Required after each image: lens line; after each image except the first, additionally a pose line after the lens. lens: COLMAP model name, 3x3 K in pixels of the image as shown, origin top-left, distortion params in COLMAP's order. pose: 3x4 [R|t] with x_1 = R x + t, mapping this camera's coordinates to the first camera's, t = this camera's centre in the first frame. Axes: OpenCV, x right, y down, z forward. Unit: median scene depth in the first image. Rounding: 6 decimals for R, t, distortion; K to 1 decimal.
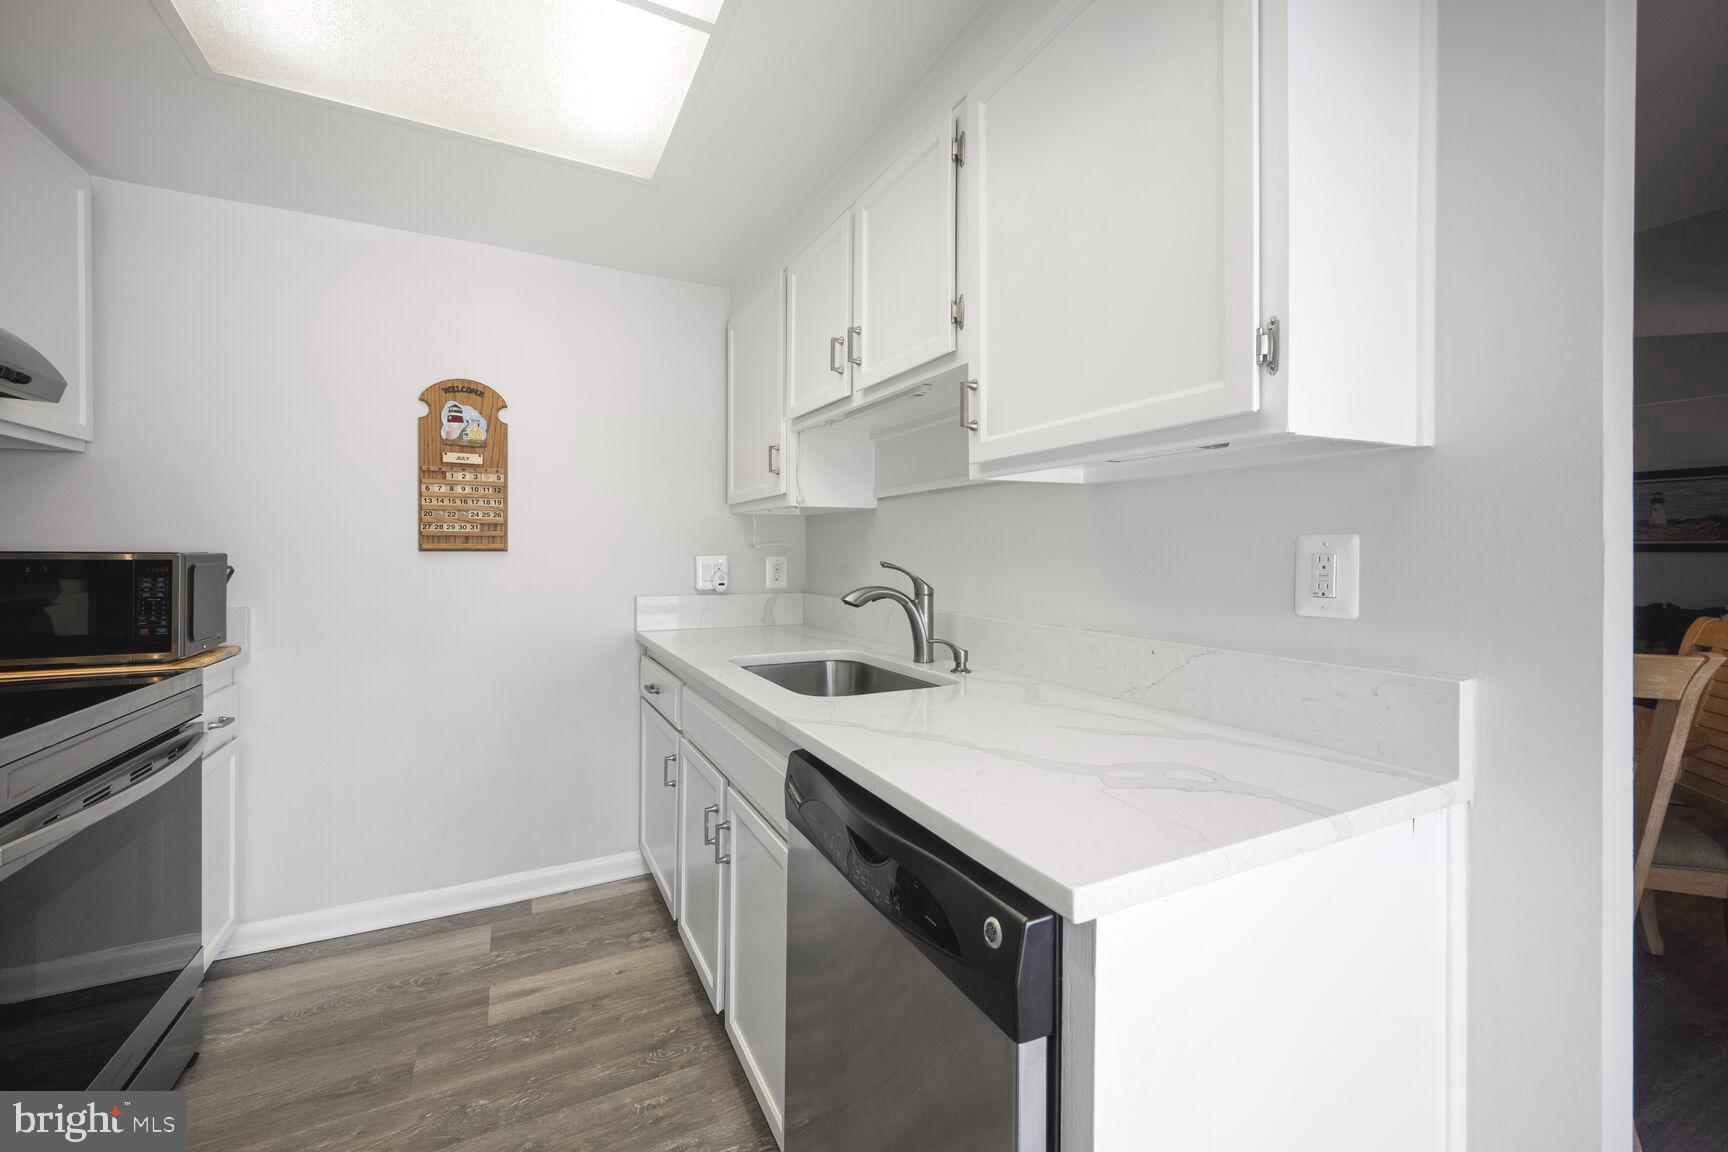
lens RADIAL K [[695.5, 0, 853.3], [0, 695.5, 552.7], [0, 0, 1]] dist [0.000218, 0.000051]
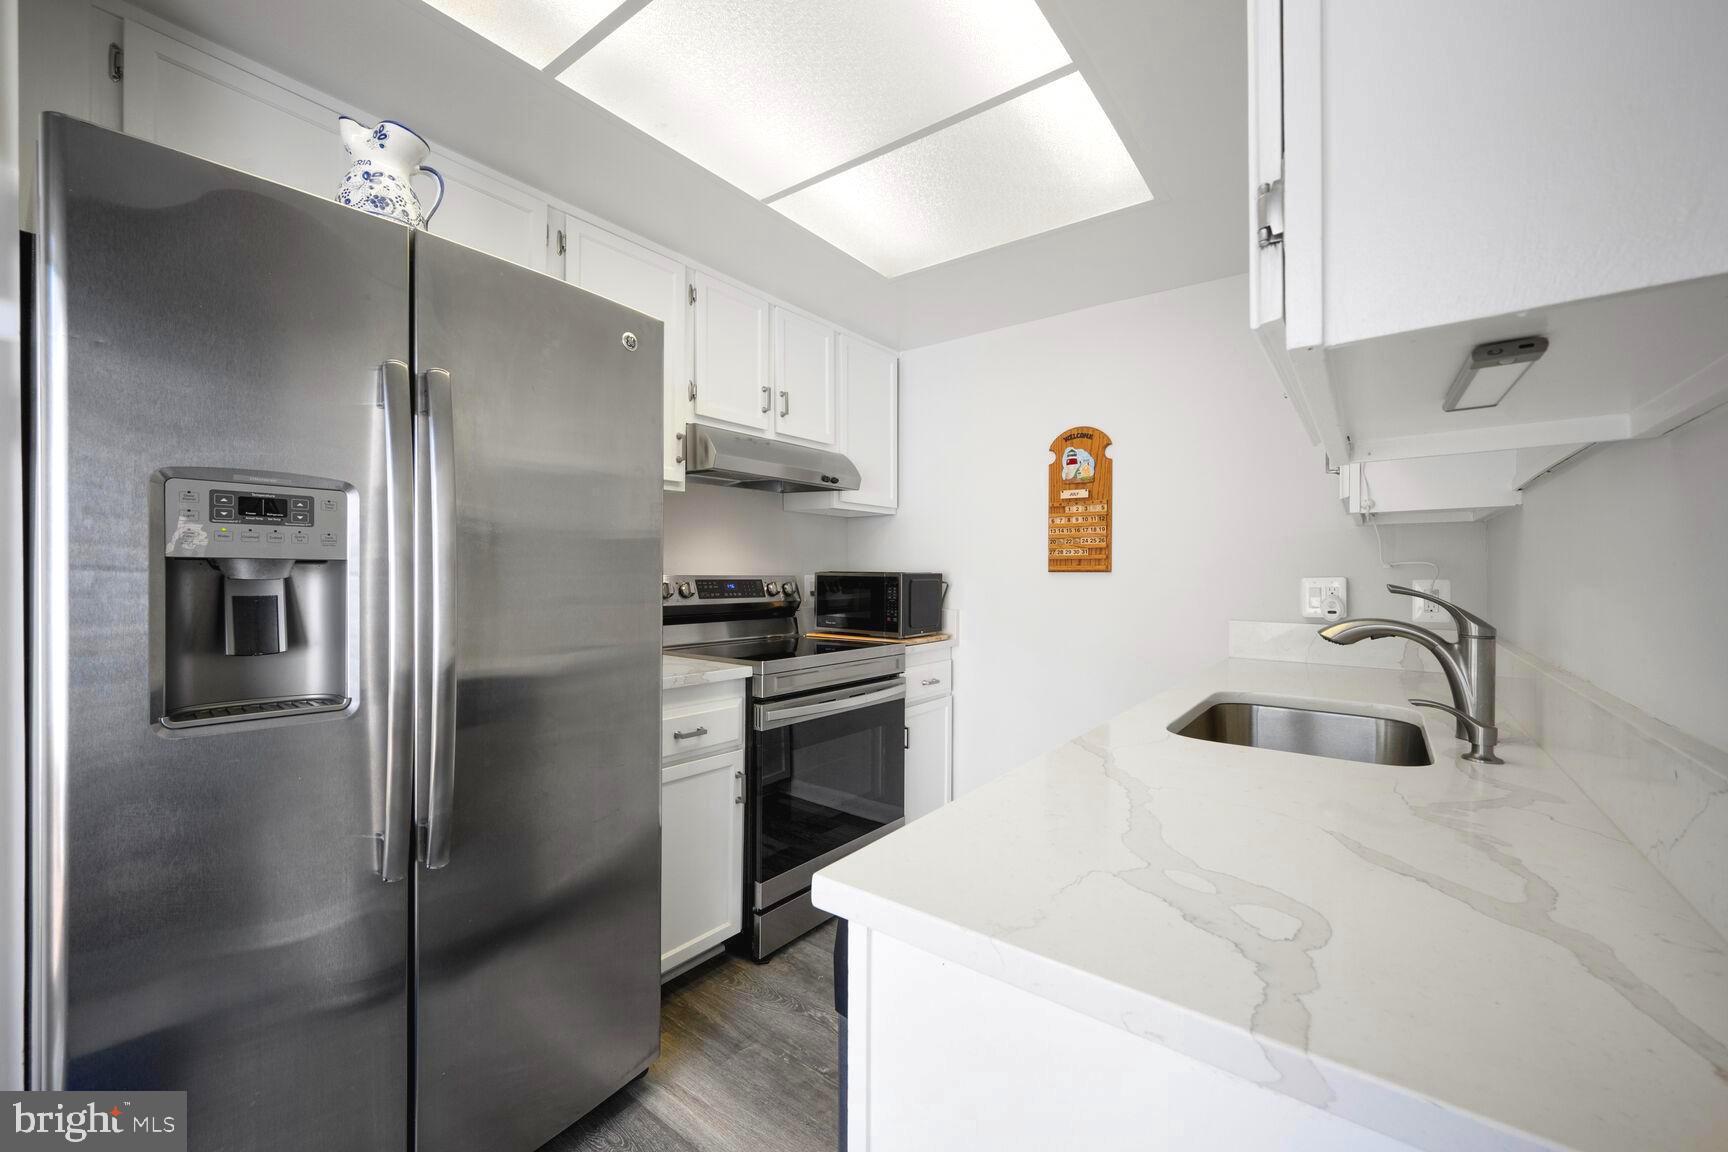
lens RADIAL K [[695.5, 0, 858.9], [0, 695.5, 574.3], [0, 0, 1]] dist [0.000218, 0.000051]
pose [[0.427540, 0.001977, -0.903994, 0.354834], [-0.006118, 0.999981, -0.000707, 0.004650], [0.903976, 0.005832, 0.427544, 0.159169]]
